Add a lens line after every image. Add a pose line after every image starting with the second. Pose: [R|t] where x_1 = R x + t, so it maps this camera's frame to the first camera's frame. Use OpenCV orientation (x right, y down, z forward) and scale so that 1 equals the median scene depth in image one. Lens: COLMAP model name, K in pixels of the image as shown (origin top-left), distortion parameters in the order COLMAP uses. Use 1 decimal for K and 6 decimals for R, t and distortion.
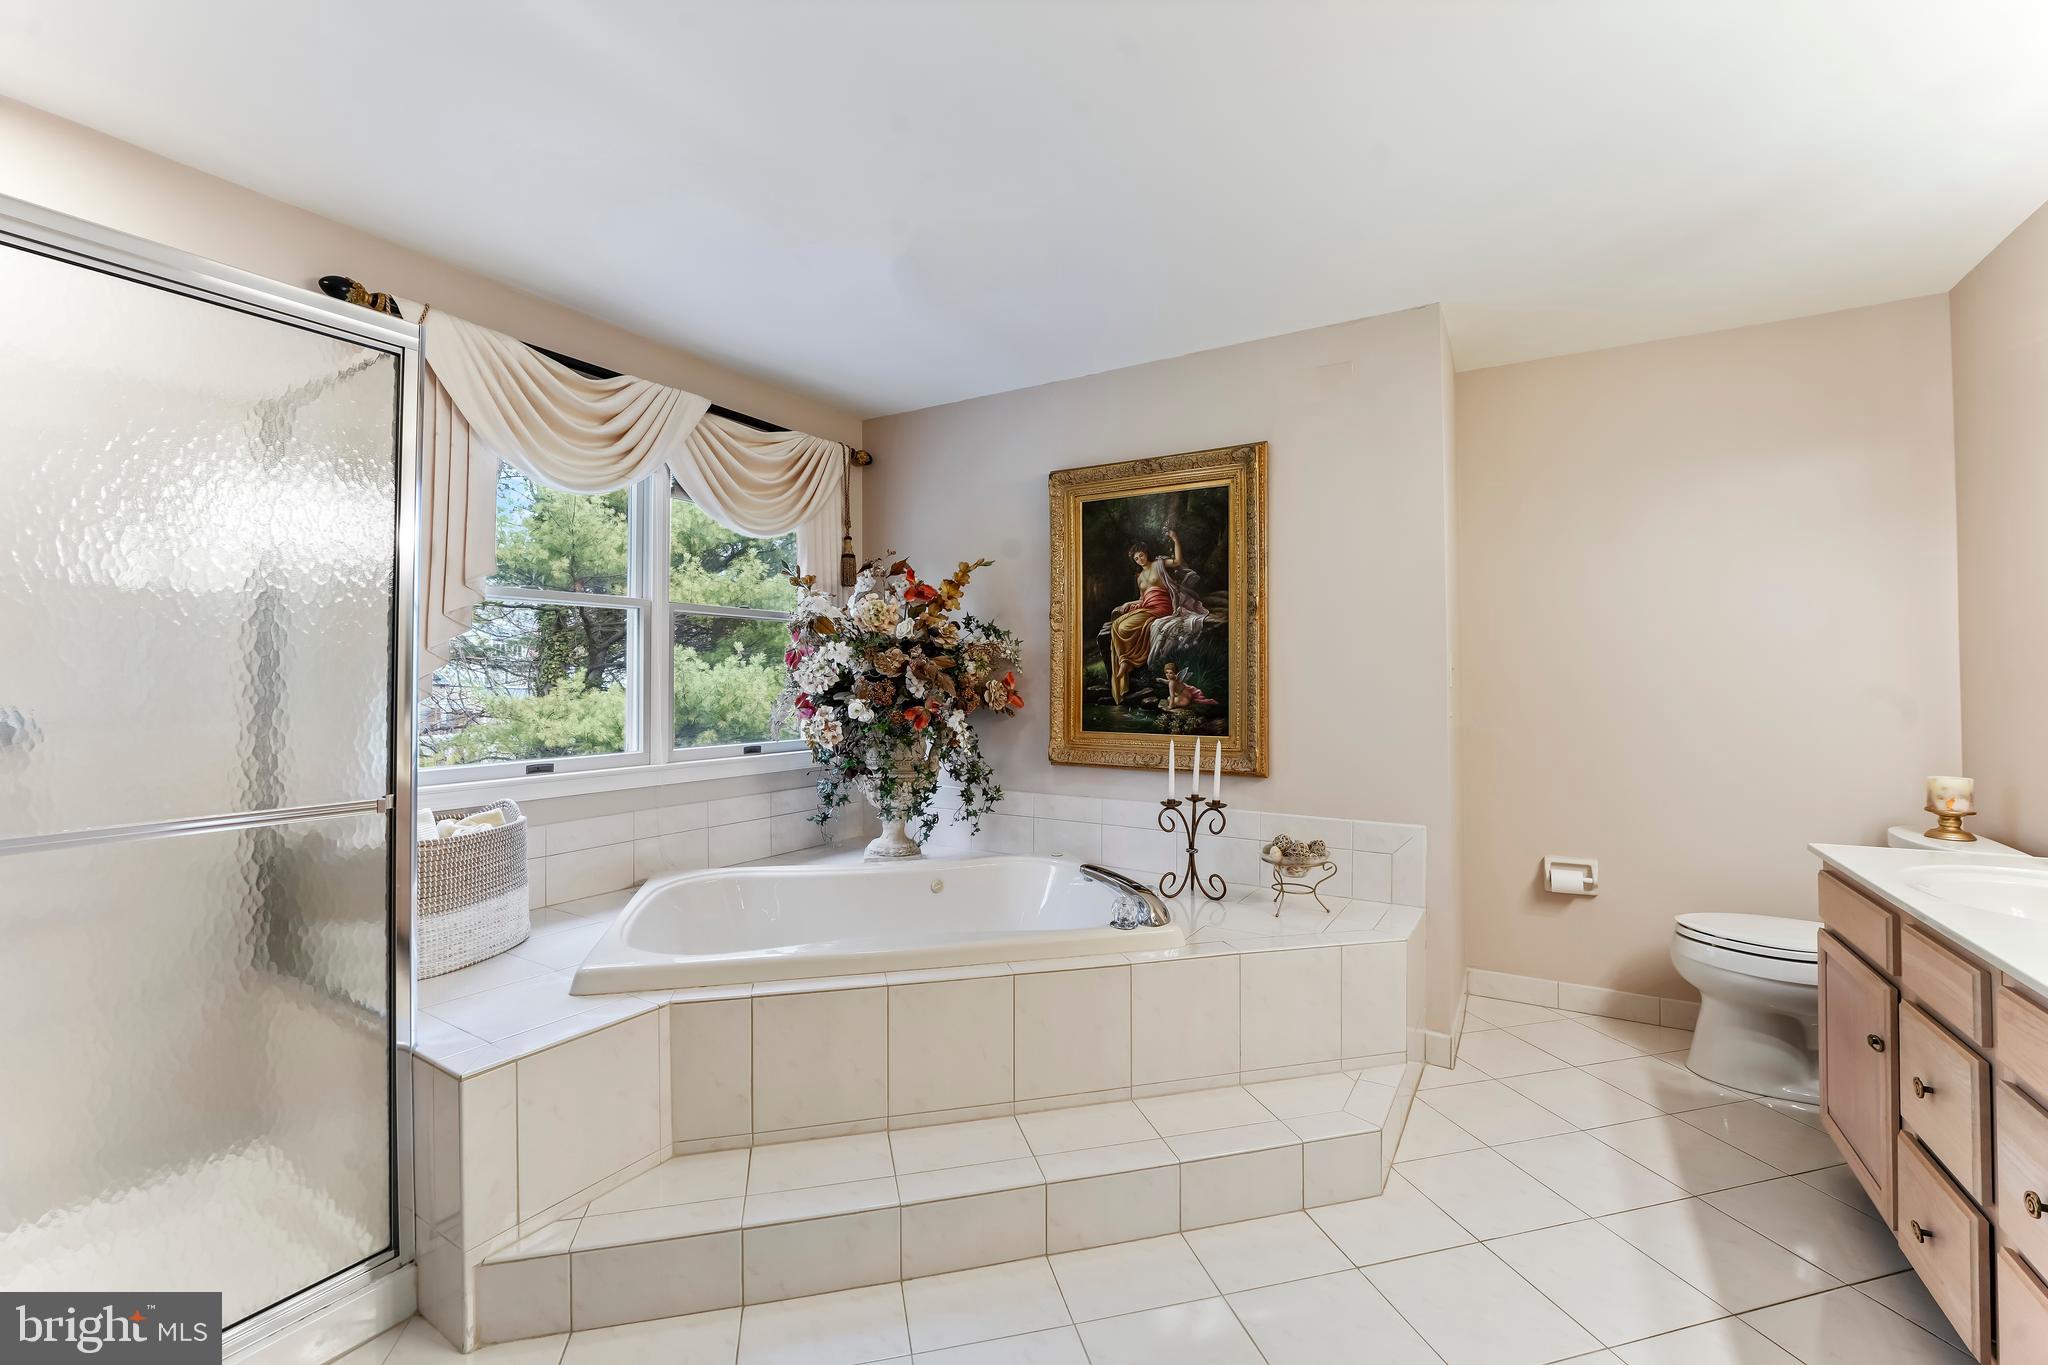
lens RADIAL K [[857.9, 0, 1003.3], [0, 857.9, 669.5], [0, 0, 1]] dist [-0.001795, -0.000324]
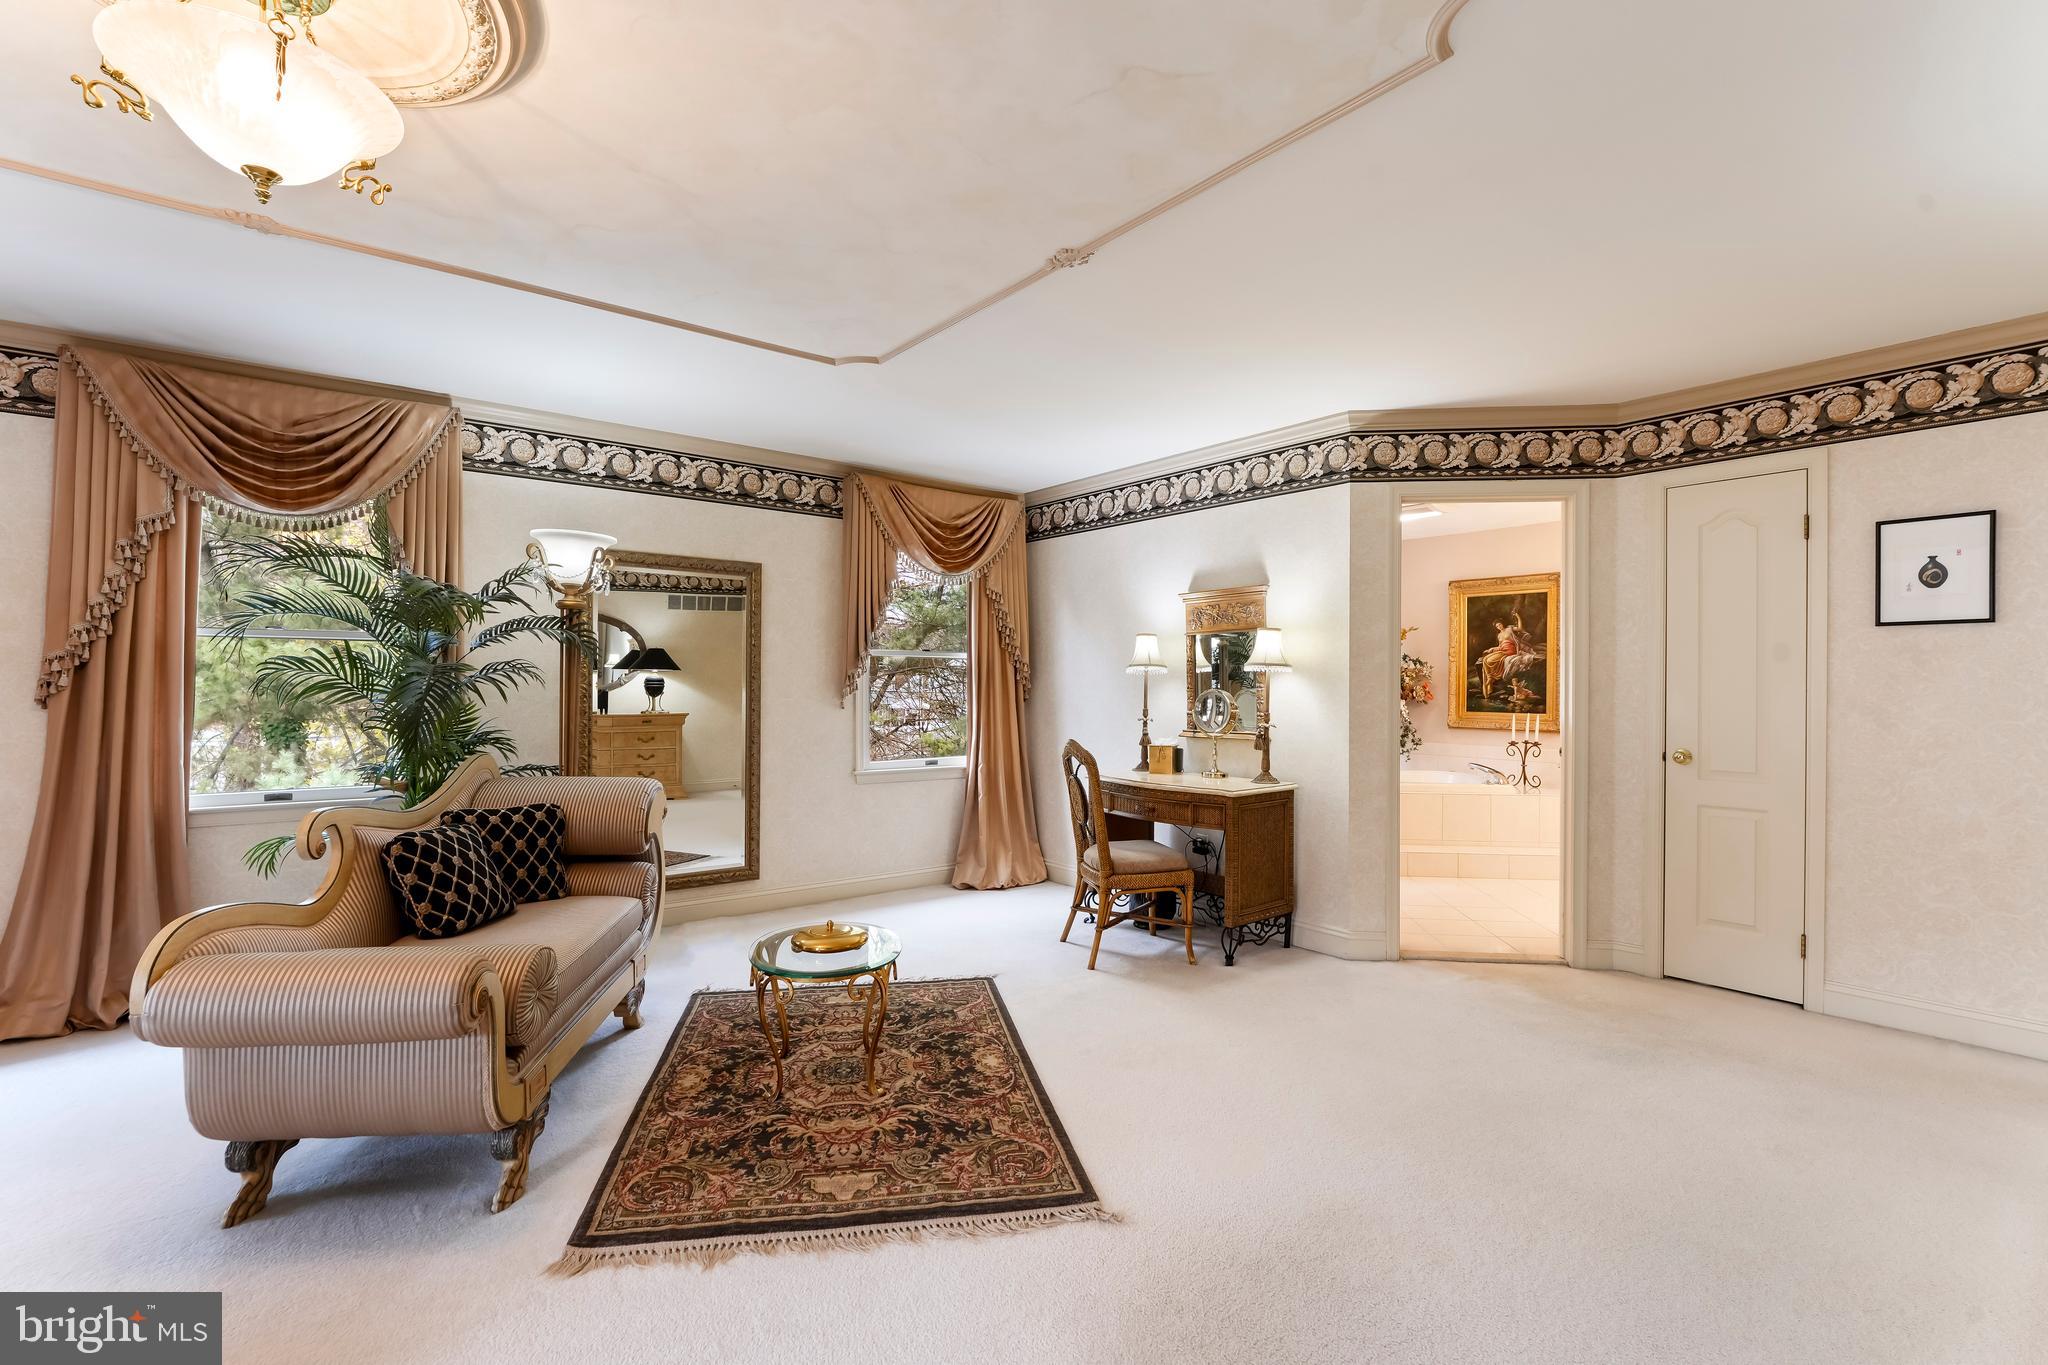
lens RADIAL K [[903.6, 0, 1020.1], [0, 903.6, 687.8], [0, 0, 1]] dist [0.000842, 0.000048]
pose [[0.941402, 0.006581, -0.337222, -0.187946], [-0.001613, 0.999886, 0.015010, -0.014825], [0.337282, -0.013587, 0.941306, -1.416155]]
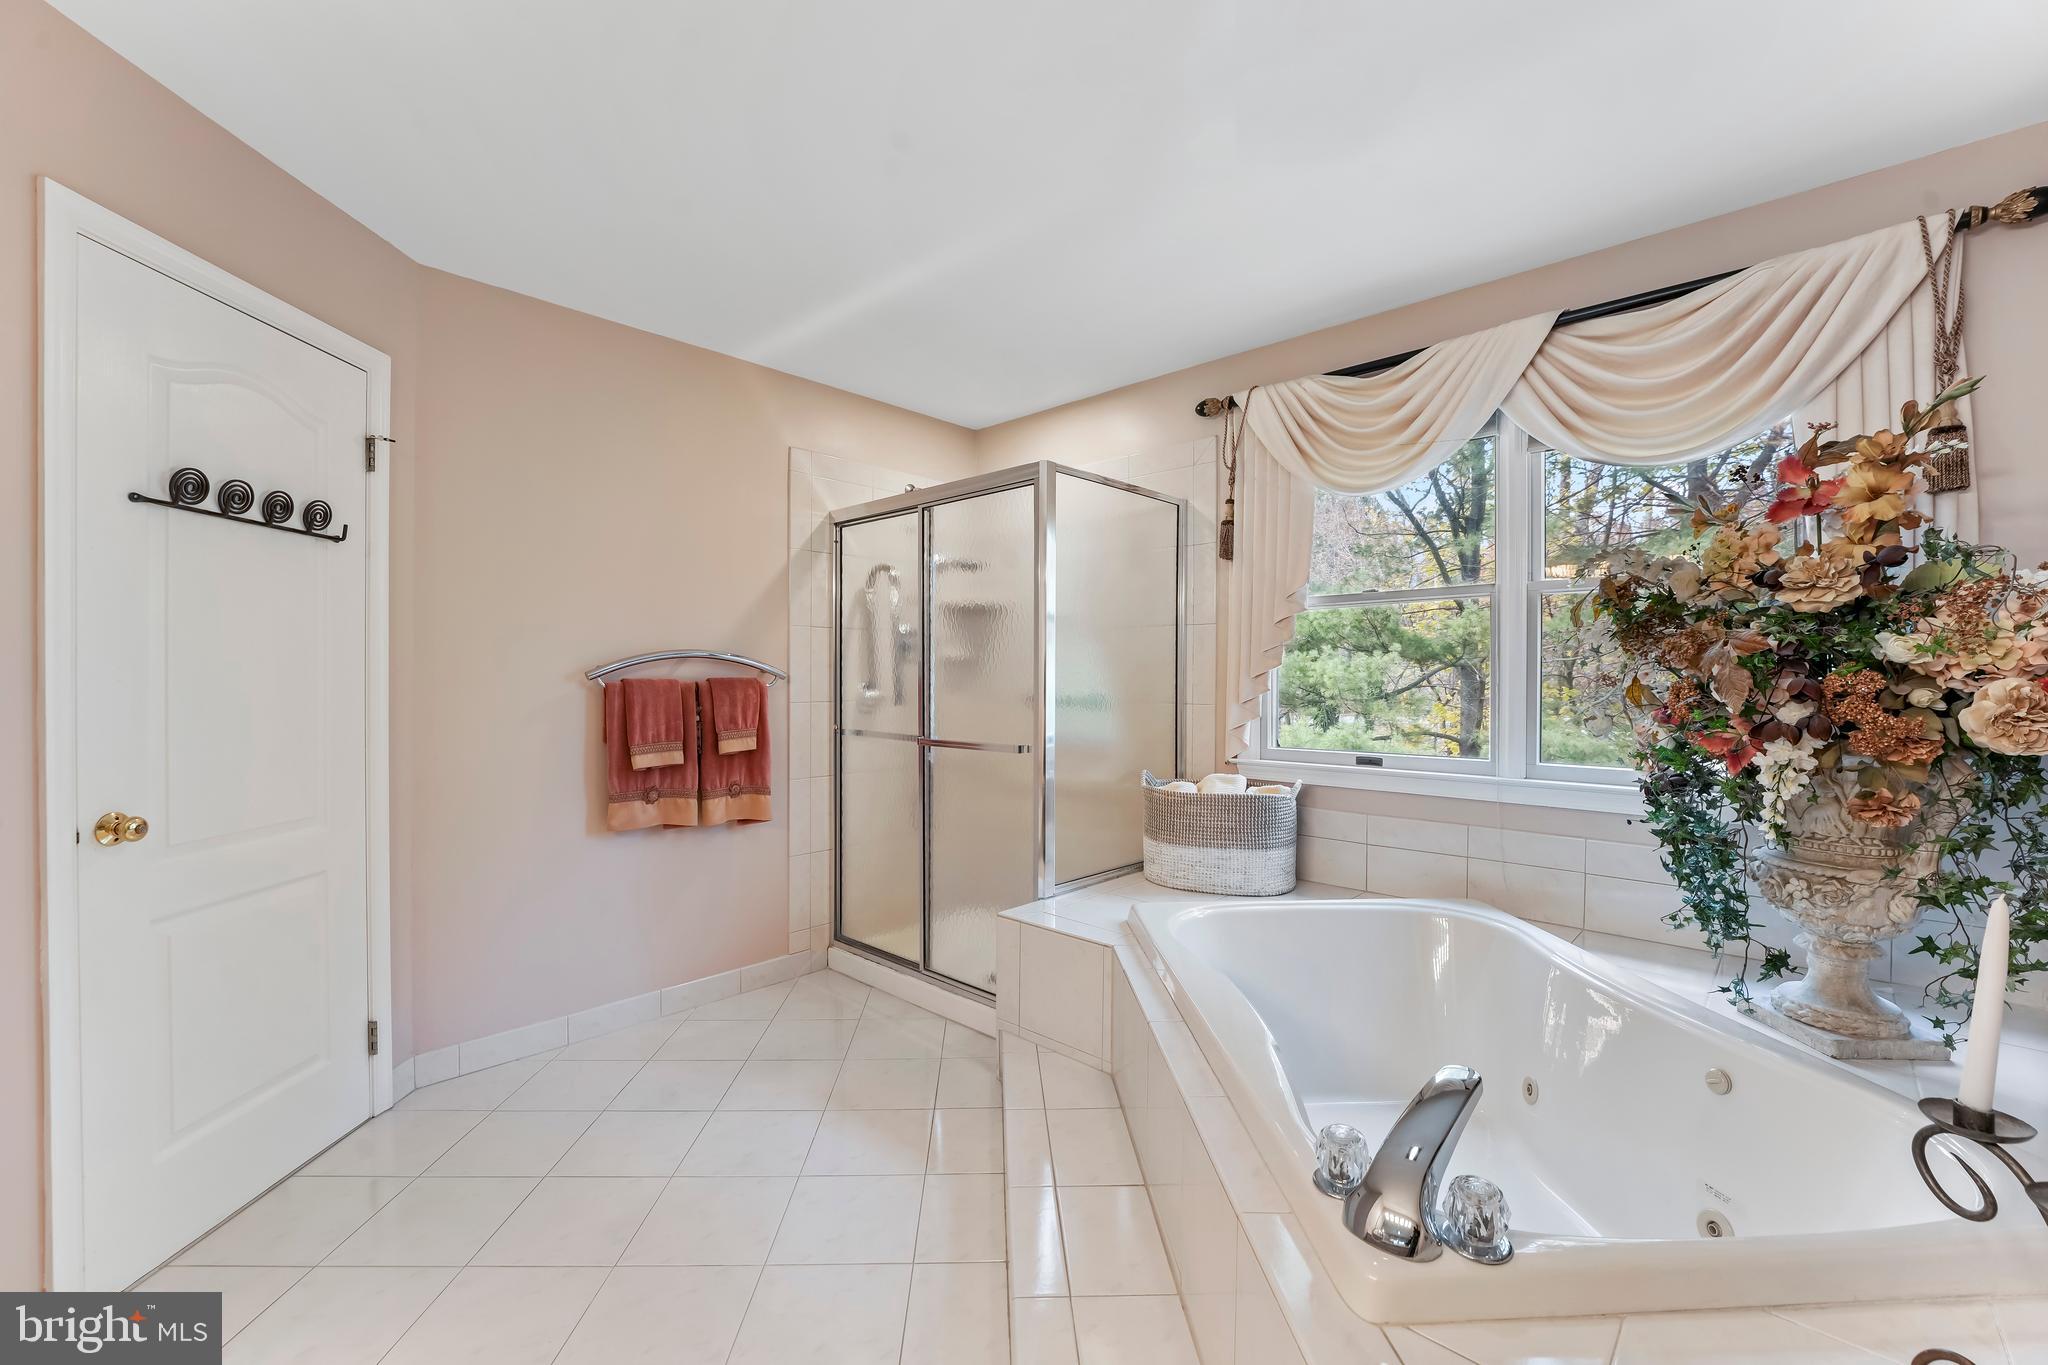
lens RADIAL K [[836.1, 0, 1019.8], [0, 836.1, 668.1], [0, 0, 1]] dist [-0.025371, 0.000005]
pose [[-0.206993, -0.005268, -0.978328, 0.466898], [0.009632, 0.999926, -0.007422, 0.004137], [0.978295, -0.010960, -0.206927, 0.673254]]
